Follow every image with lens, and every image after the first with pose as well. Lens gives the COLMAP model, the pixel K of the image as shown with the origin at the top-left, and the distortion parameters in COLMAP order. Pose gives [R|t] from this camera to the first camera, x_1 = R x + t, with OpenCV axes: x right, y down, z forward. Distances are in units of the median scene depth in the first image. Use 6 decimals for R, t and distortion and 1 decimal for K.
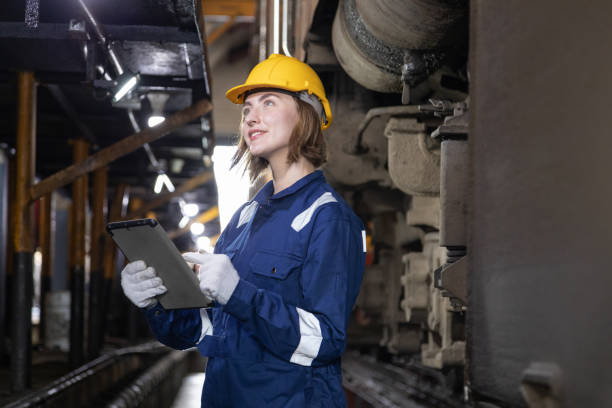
lens RADIAL K [[1701.3, 0, 305.9], [0, 1701.3, 204.1], [0, 0, 1]] dist [0.020470, 0.070140]
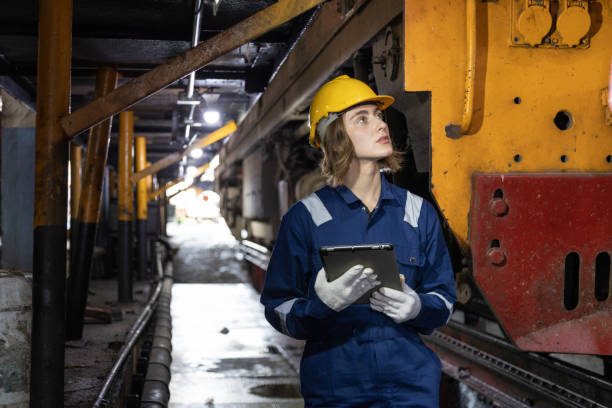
lens RADIAL K [[1042.0, 0, 305.7], [0, 1042.0, 204.5], [0, 0, 1]] dist [-0.000697, 0.001948]
pose [[0.996643, -0.011632, 0.081036, -0.125992], [0.007542, 0.998691, 0.050597, 0.034275], [-0.081518, -0.049816, 0.995426, 1.143642]]
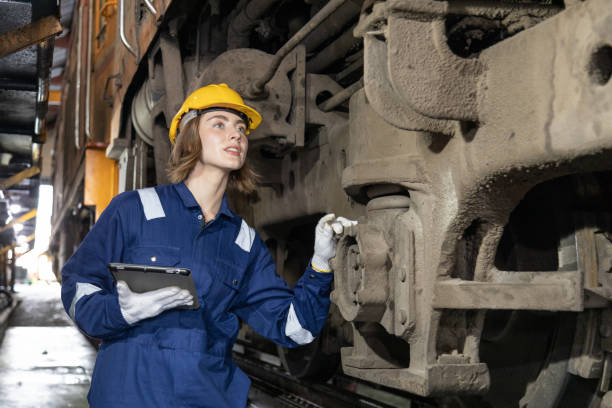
lens RADIAL K [[913.4, 0, 306.0], [0, 913.4, 205.9], [0, 0, 1]] dist [0.015630, 0.028878]
pose [[0.969953, 0.017540, 0.242660, -0.046264], [-0.012458, 0.999670, -0.022464, 0.027147], [-0.242974, 0.018766, 0.969851, 0.580833]]
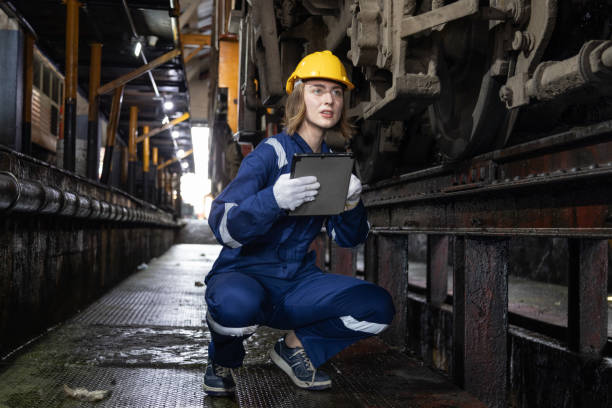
lens RADIAL K [[882.5, 0, 305.9], [0, 882.5, 204.8], [0, 0, 1]] dist [0.012994, 0.019031]
pose [[0.997291, 0.006688, 0.073255, -0.007397], [-0.009197, 0.999381, 0.033970, 0.123433], [-0.072983, -0.034552, 0.996735, 0.431686]]
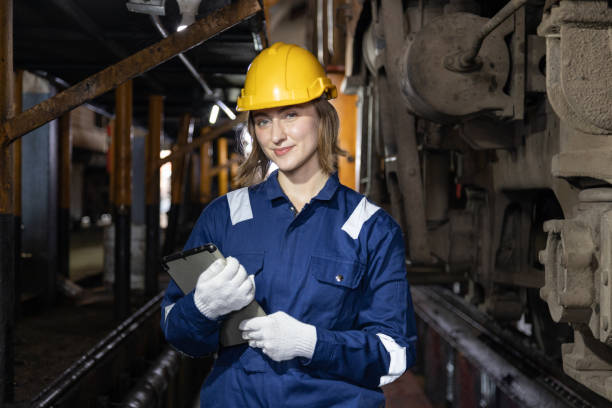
lens RADIAL K [[1195.9, 0, 304.8], [0, 1195.9, 203.0], [0, 0, 1]] dist [0.016948, 0.048687]
pose [[0.999383, -0.005065, -0.034769, -0.019268], [0.007313, 0.997868, 0.064846, -0.007572], [0.034367, -0.065060, 0.997289, 0.489977]]
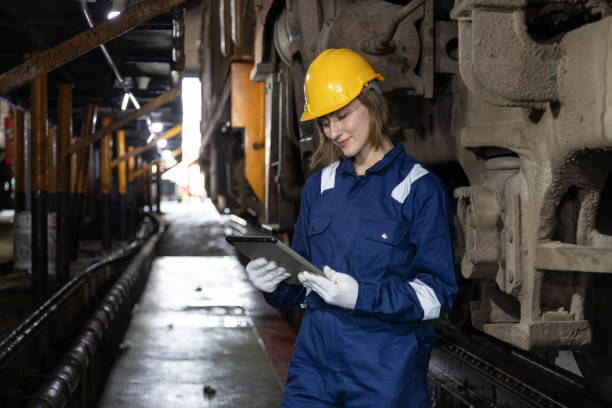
lens RADIAL K [[1212.7, 0, 307.0], [0, 1212.7, 208.6], [0, 0, 1]] dist [0.012502, -0.058528]
pose [[0.998177, -0.017073, 0.057883, -0.035221], [0.012809, 0.997232, 0.073248, -0.000467], [-0.058973, -0.072373, 0.995633, 0.443113]]
